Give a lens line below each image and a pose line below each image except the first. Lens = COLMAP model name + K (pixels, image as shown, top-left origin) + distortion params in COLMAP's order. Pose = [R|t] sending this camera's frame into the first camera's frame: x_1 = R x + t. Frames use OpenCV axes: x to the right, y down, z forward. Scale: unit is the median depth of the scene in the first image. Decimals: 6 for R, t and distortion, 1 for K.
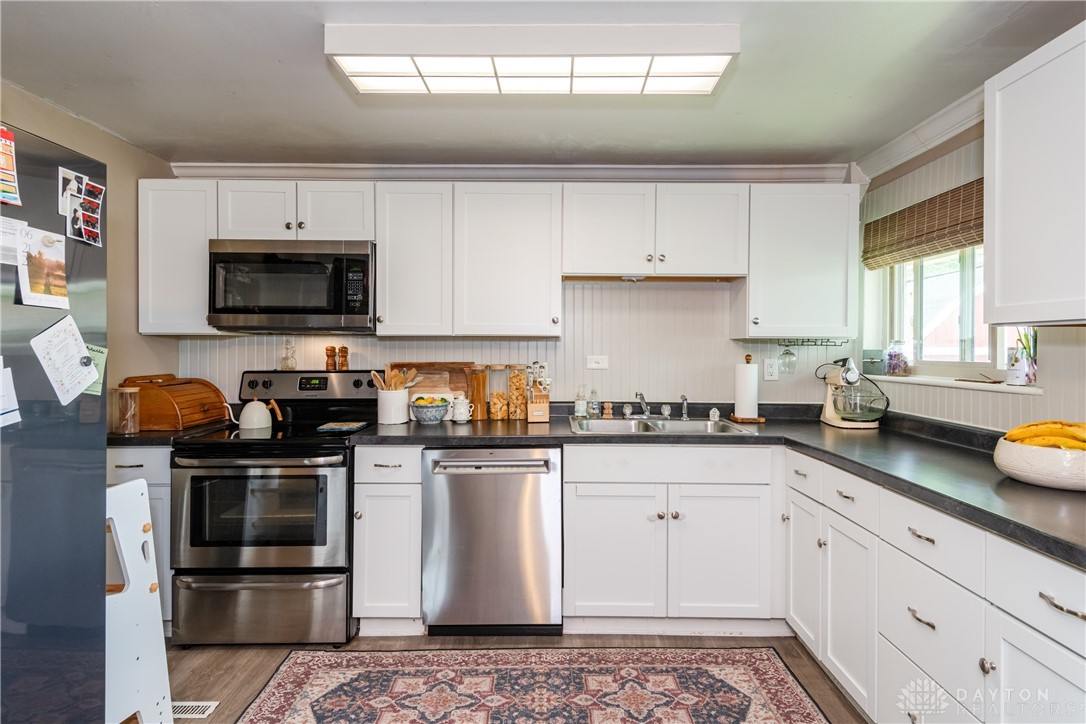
lens RADIAL K [[582.8, 0, 545.7], [0, 582.8, 350.0], [0, 0, 1]] dist [0.041871, -0.030171]
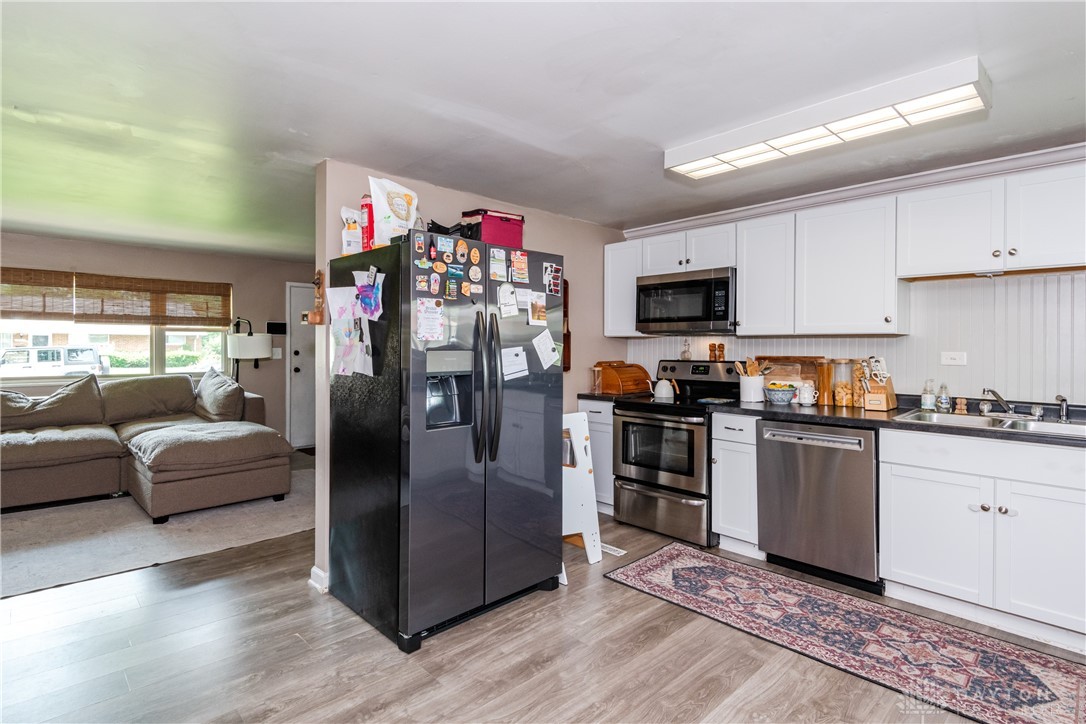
lens RADIAL K [[527.2, 0, 544.5], [0, 527.2, 345.3], [0, 0, 1]] dist [0.038084, -0.022813]
pose [[0.693686, 0.000380, -0.720277, 0.307493], [-0.004647, 0.999981, -0.003948, 0.005646], [0.720262, 0.006086, 0.693675, -0.189229]]
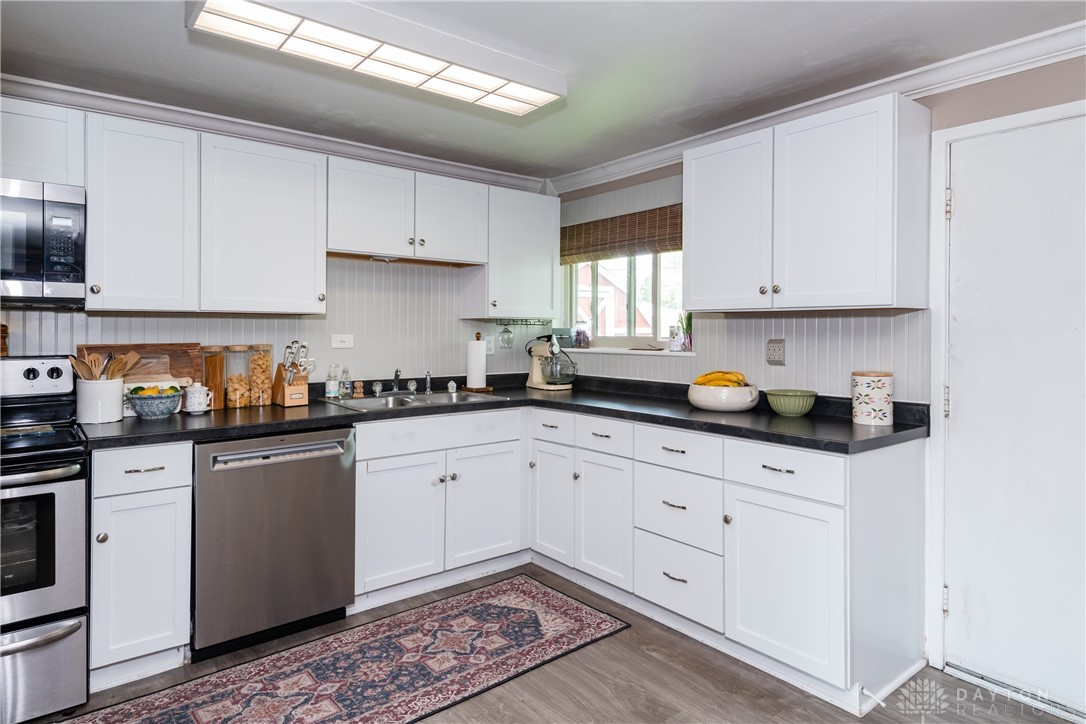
lens RADIAL K [[626.1, 0, 512.1], [0, 626.1, 330.6], [0, 0, 1]] dist [0.044989, -0.038711]
pose [[0.793081, -0.002313, 0.609112, -0.378506], [0.003304, 0.999994, -0.000506, 0.005174], [-0.609108, 0.002414, 0.793084, -0.011678]]
